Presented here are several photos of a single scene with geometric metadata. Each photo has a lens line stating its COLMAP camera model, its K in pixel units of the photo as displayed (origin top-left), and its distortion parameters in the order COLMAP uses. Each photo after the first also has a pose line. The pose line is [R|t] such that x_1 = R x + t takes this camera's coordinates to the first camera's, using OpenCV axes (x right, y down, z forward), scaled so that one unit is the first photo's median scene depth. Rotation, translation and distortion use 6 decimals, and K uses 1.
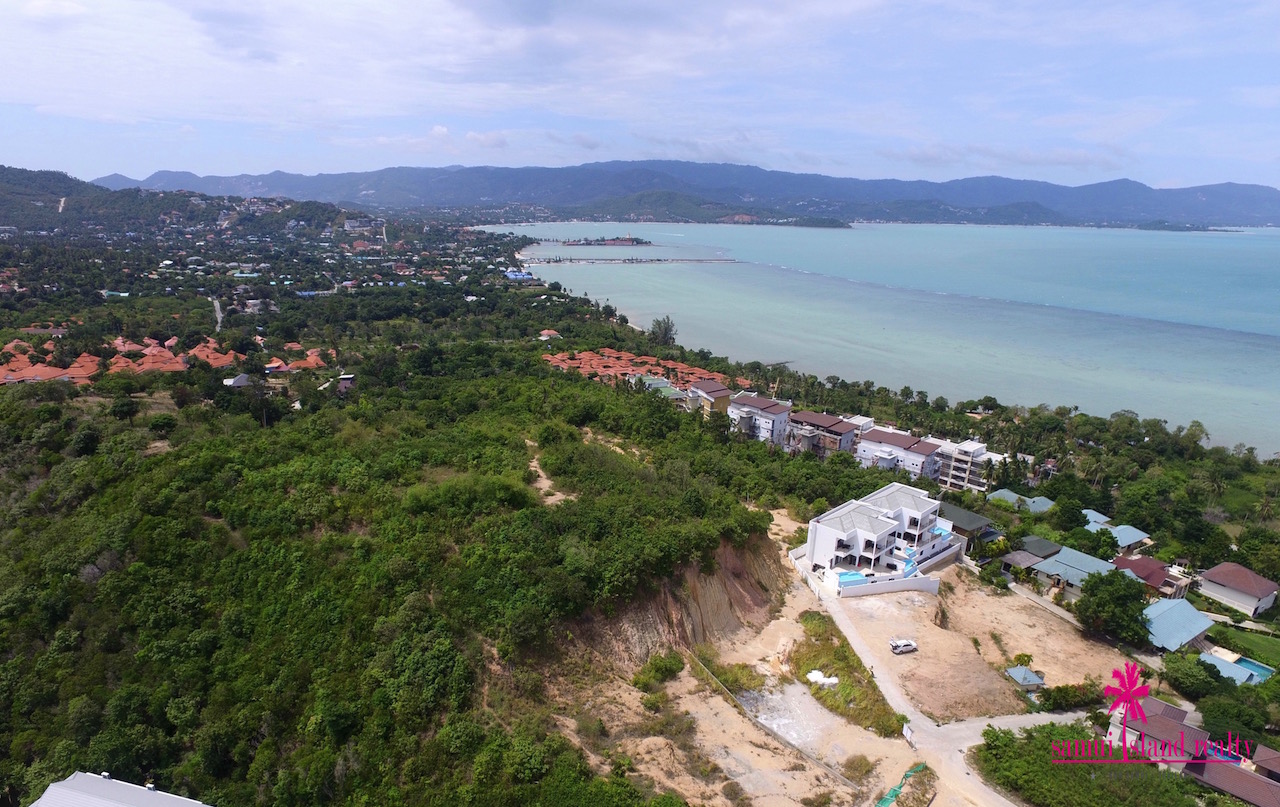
lens RADIAL K [[750.5, 0, 637.6], [0, 750.5, 453.7], [0, 0, 1]] dist [-0.008056, 0.008412]
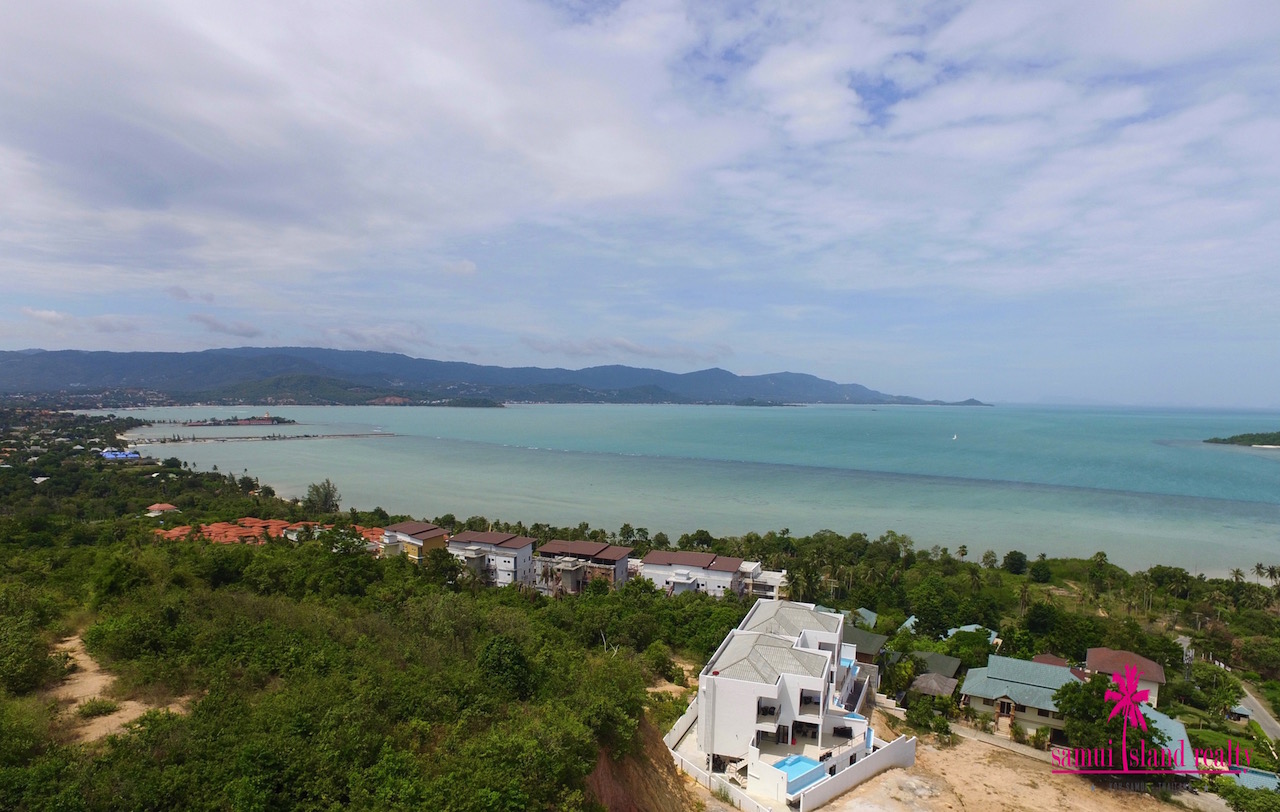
lens RADIAL K [[750.5, 0, 633.3], [0, 750.5, 478.9], [0, 0, 1]] dist [-0.008056, 0.008412]
pose [[0.903095, -0.054708, 0.425942, -0.006702], [0.140936, 0.974675, -0.173628, 0.008131], [-0.405656, 0.216833, 0.887934, 0.105251]]
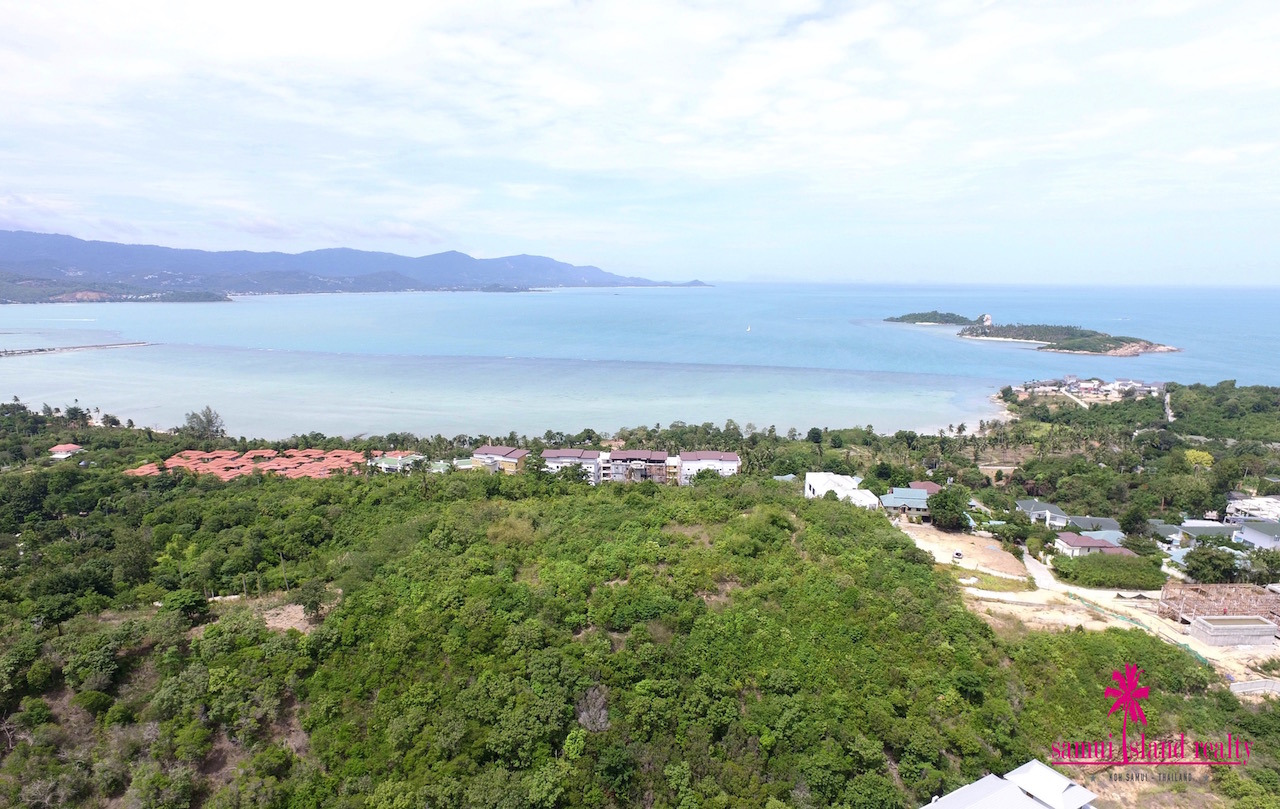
lens RADIAL K [[750.5, 0, 625.4], [0, 750.5, 468.2], [0, 0, 1]] dist [-0.008056, 0.008412]
pose [[0.708087, -0.193119, 0.679204, -0.196218], [0.239063, 0.970635, 0.026753, -0.020456], [-0.664426, 0.143429, 0.733462, 0.049374]]
